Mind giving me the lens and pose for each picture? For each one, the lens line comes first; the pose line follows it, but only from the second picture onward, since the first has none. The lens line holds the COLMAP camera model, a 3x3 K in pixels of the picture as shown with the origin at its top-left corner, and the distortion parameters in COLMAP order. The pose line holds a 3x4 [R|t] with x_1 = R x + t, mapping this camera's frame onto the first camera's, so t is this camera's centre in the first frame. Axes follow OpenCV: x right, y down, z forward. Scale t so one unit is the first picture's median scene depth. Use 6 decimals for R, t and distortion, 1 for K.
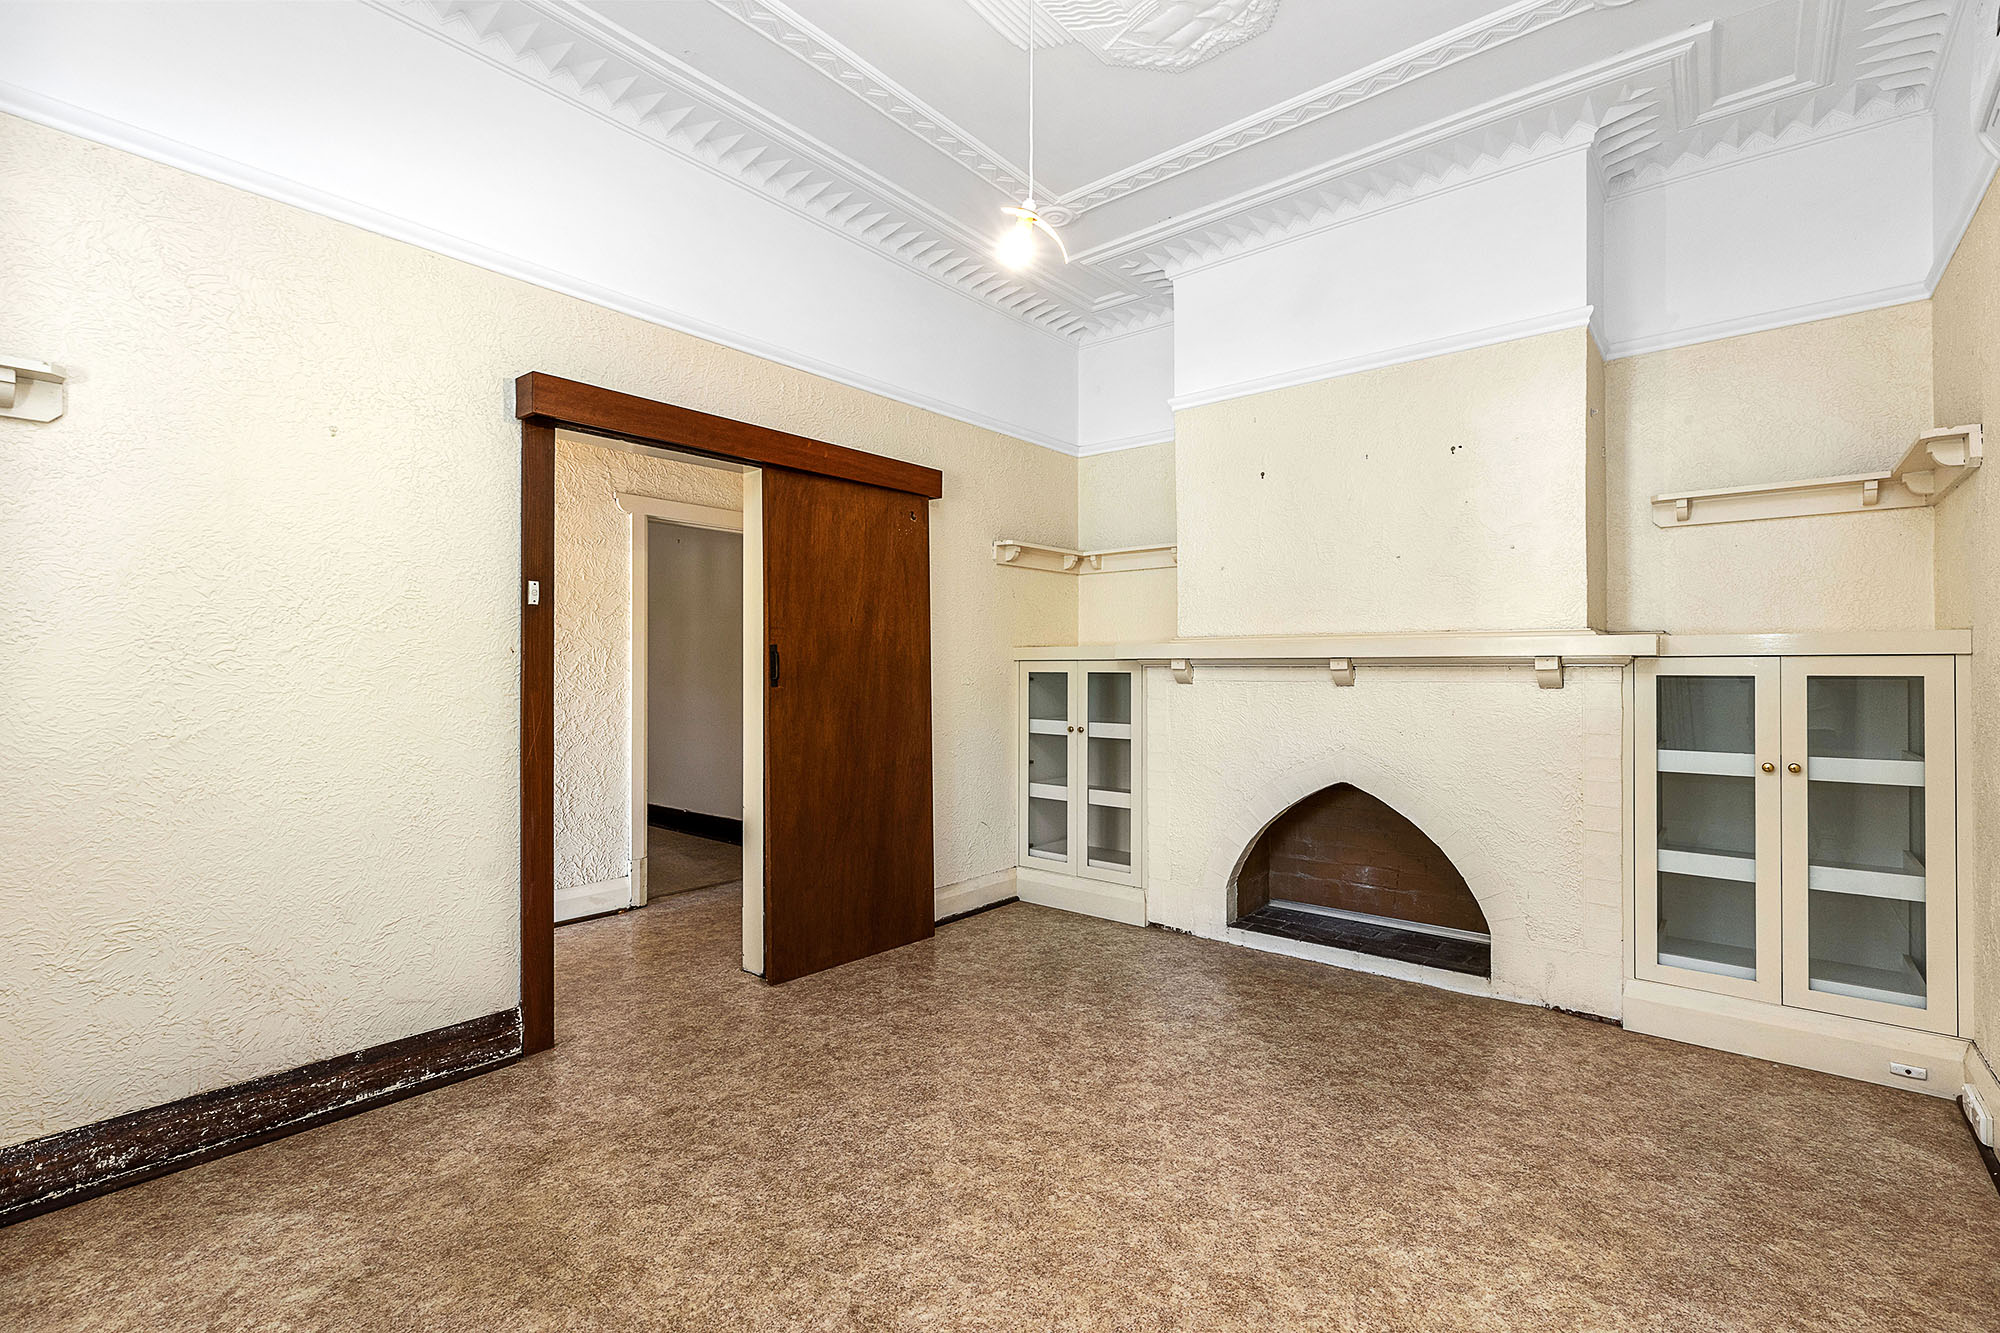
lens RADIAL K [[903.1, 0, 997.8], [0, 903.1, 667.5], [0, 0, 1]] dist [0.009602, 0.000236]
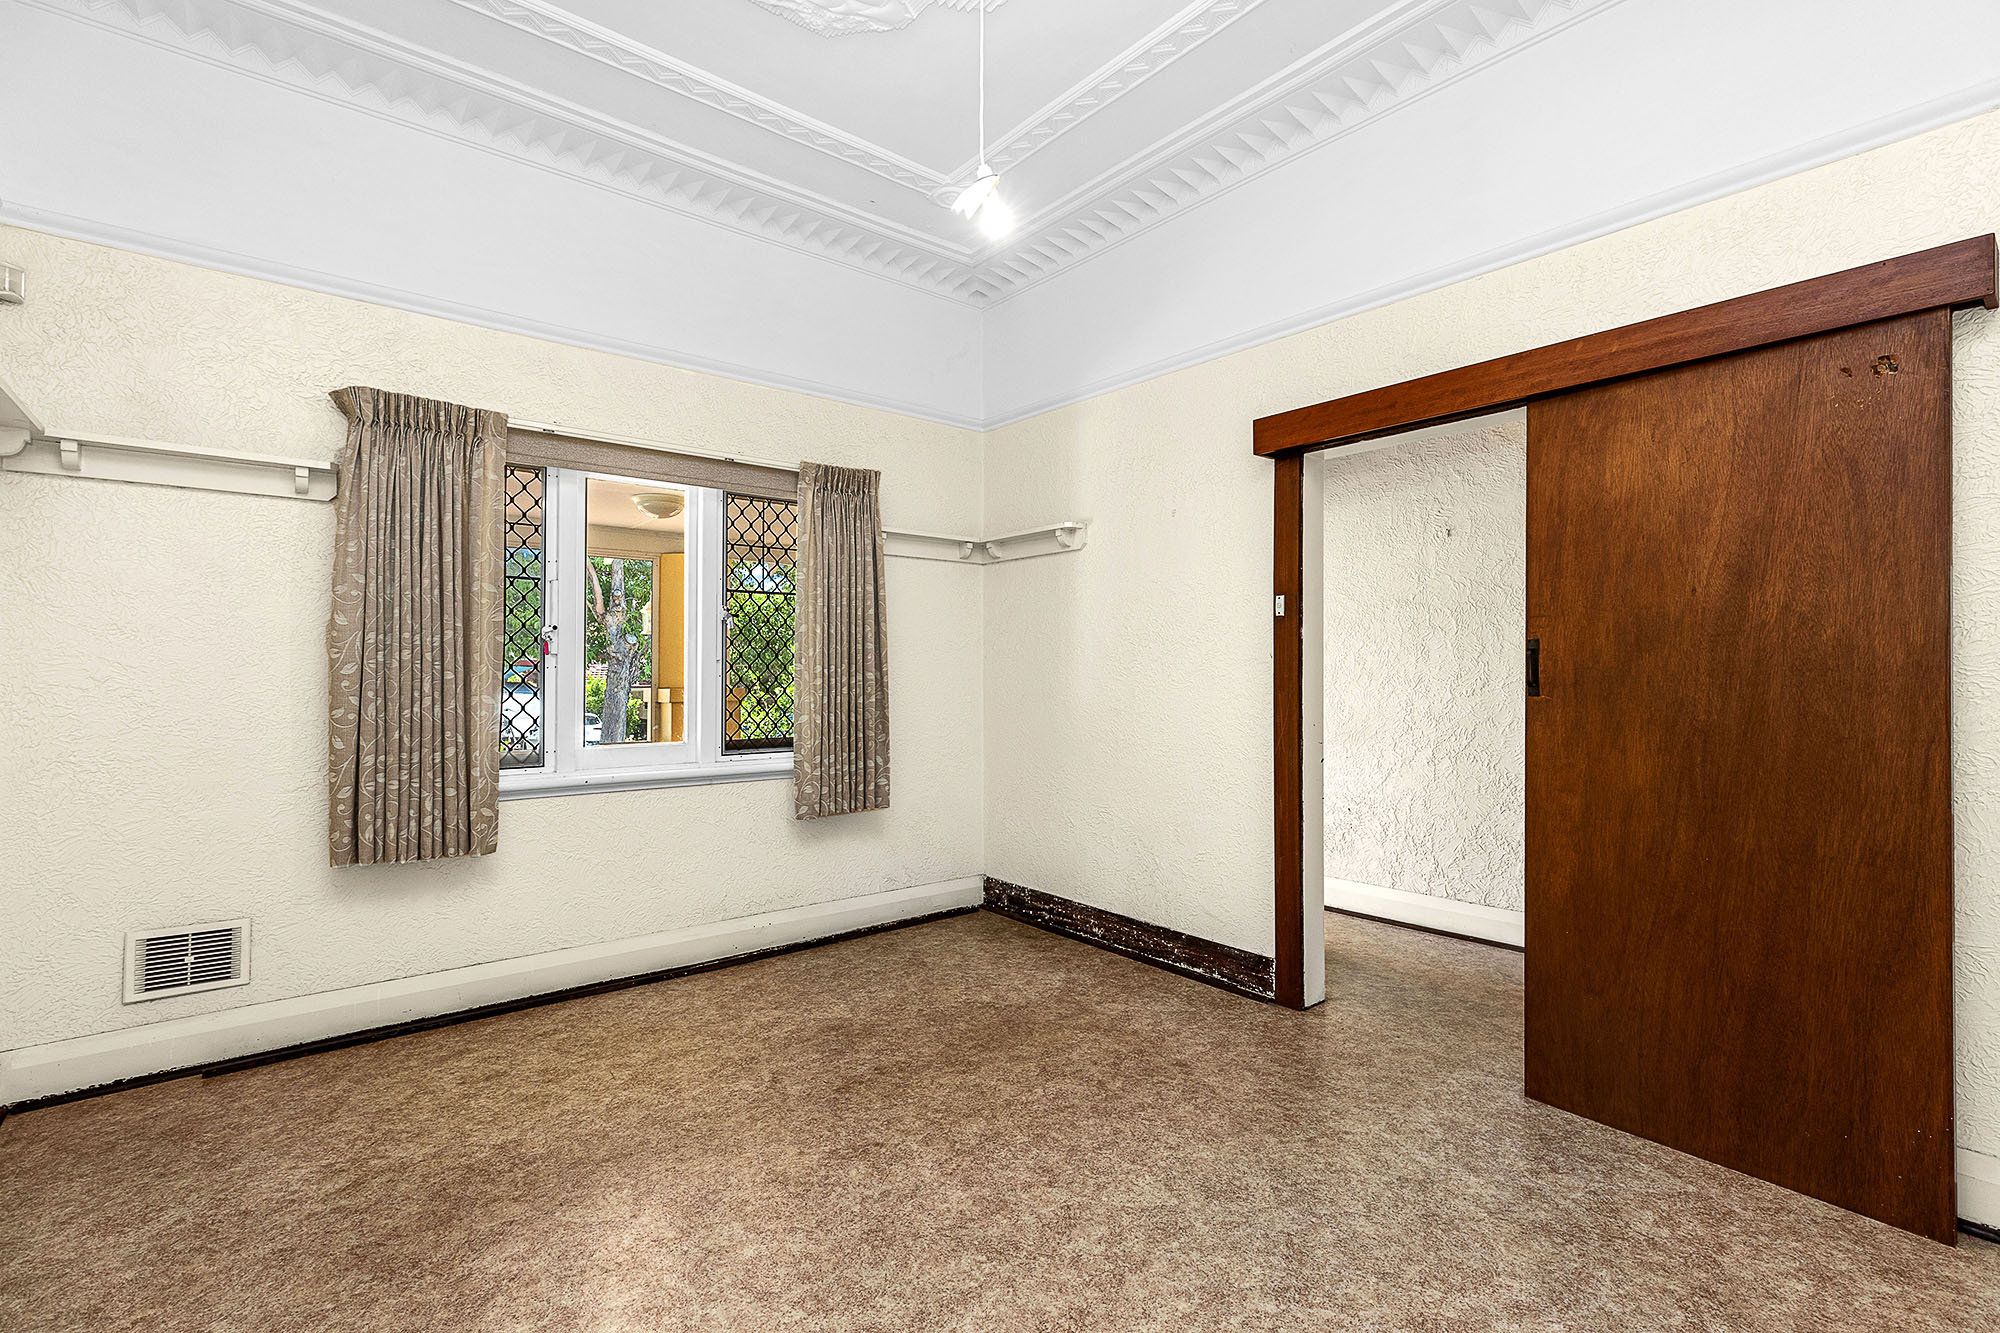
lens RADIAL K [[903.1, 0, 997.8], [0, 903.1, 667.5], [0, 0, 1]] dist [0.009602, 0.000236]
pose [[-0.183299, -0.003618, -0.983051, 0.626329], [0.000149, 0.999993, -0.003708, 0.000749], [0.983057, -0.000827, -0.183297, 0.781938]]
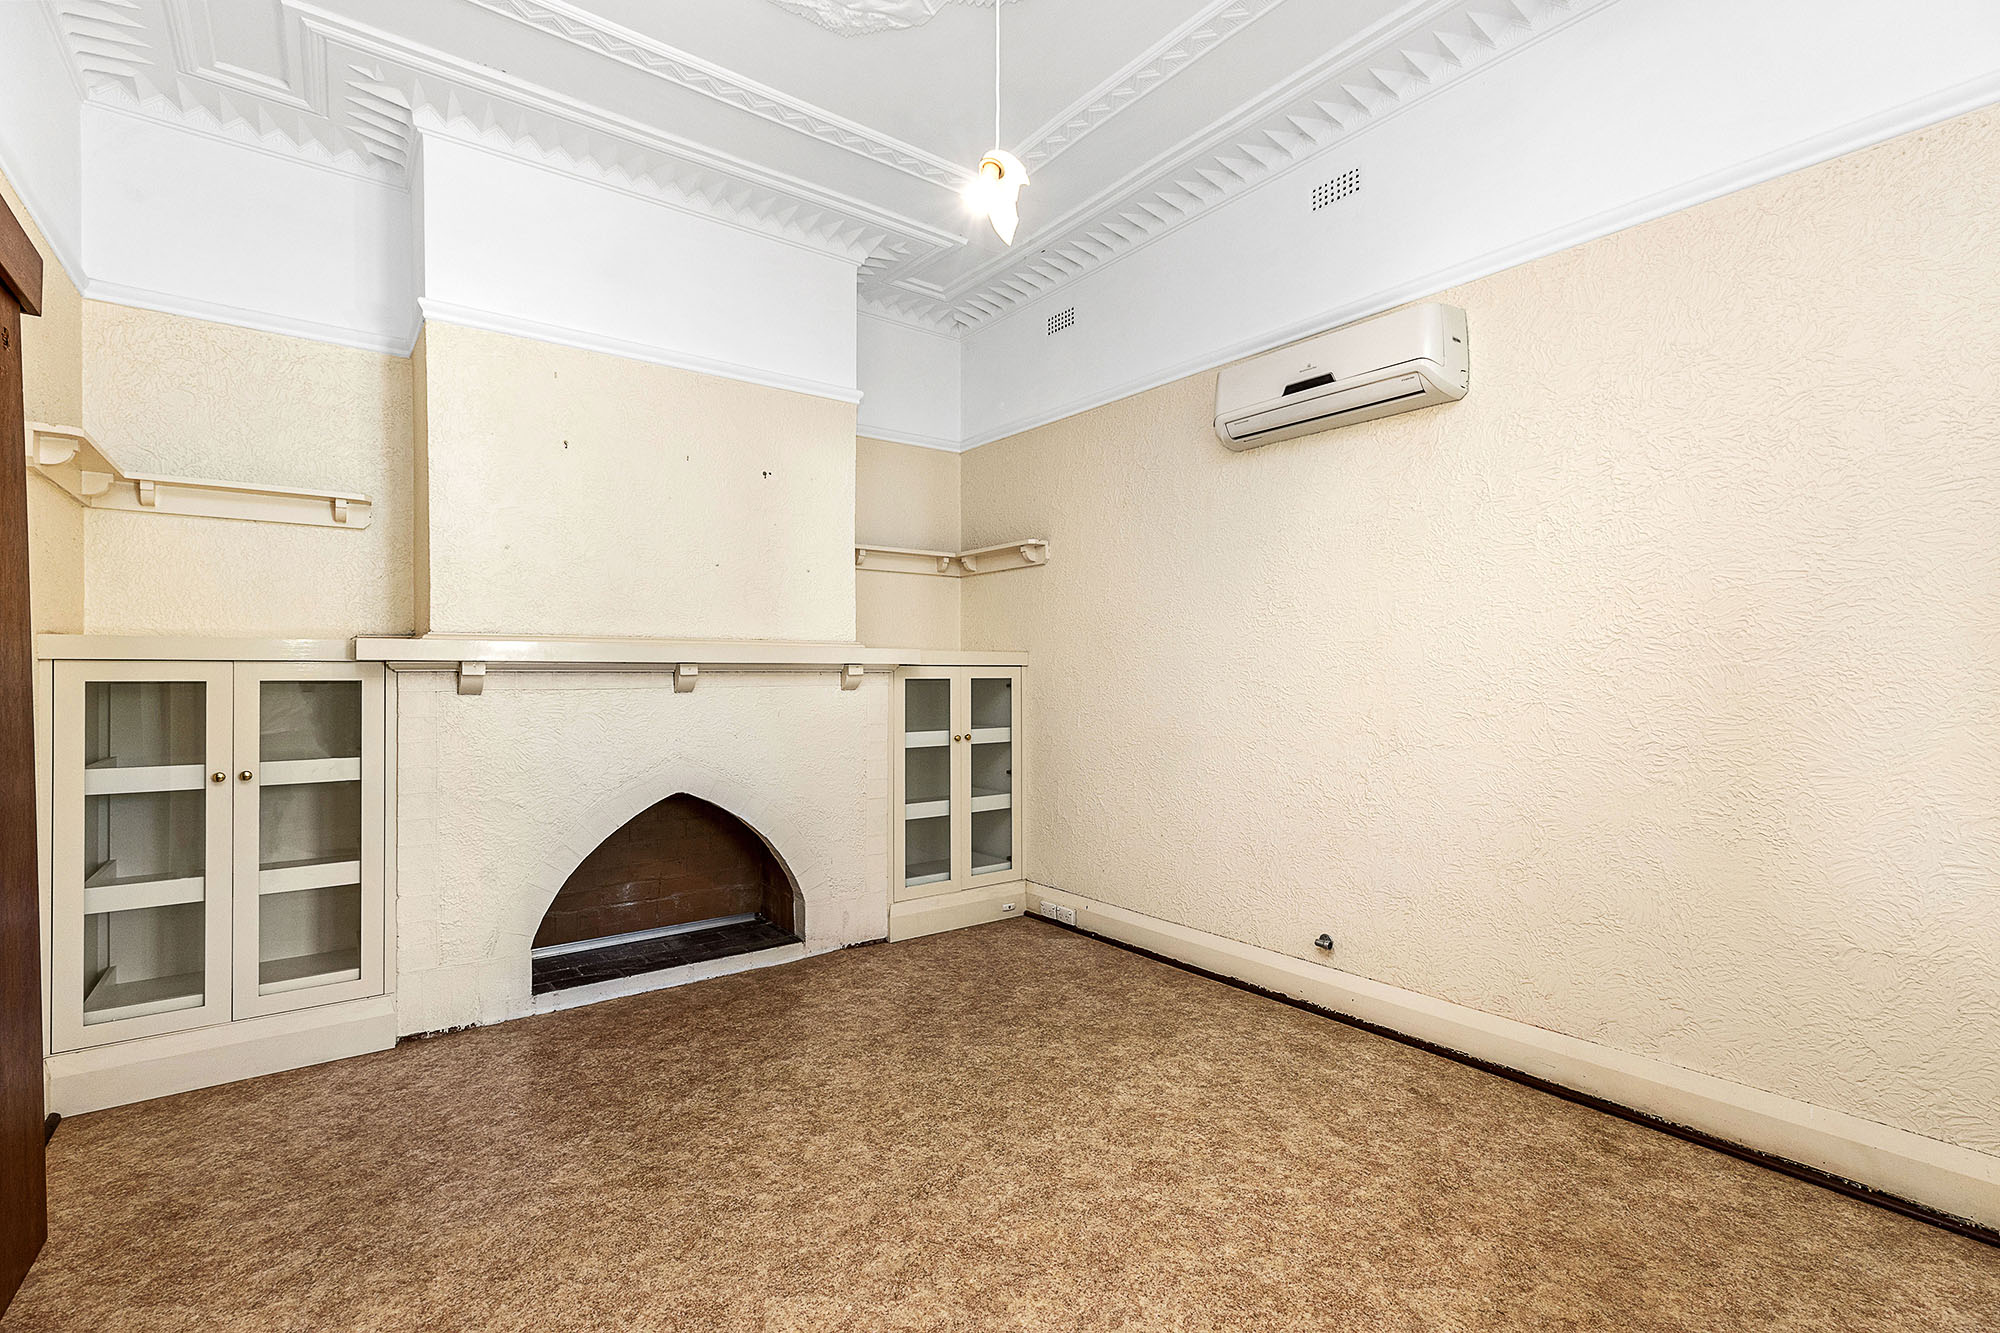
lens RADIAL K [[915.8, 0, 1002.0], [0, 915.8, 677.5], [0, 0, 1]] dist [0.015165, 0.000091]
pose [[0.214756, -0.004064, 0.976659, -0.570445], [0.000860, 0.999992, 0.003972, 0.001353], [-0.976667, -0.000013, 0.214758, 0.524459]]
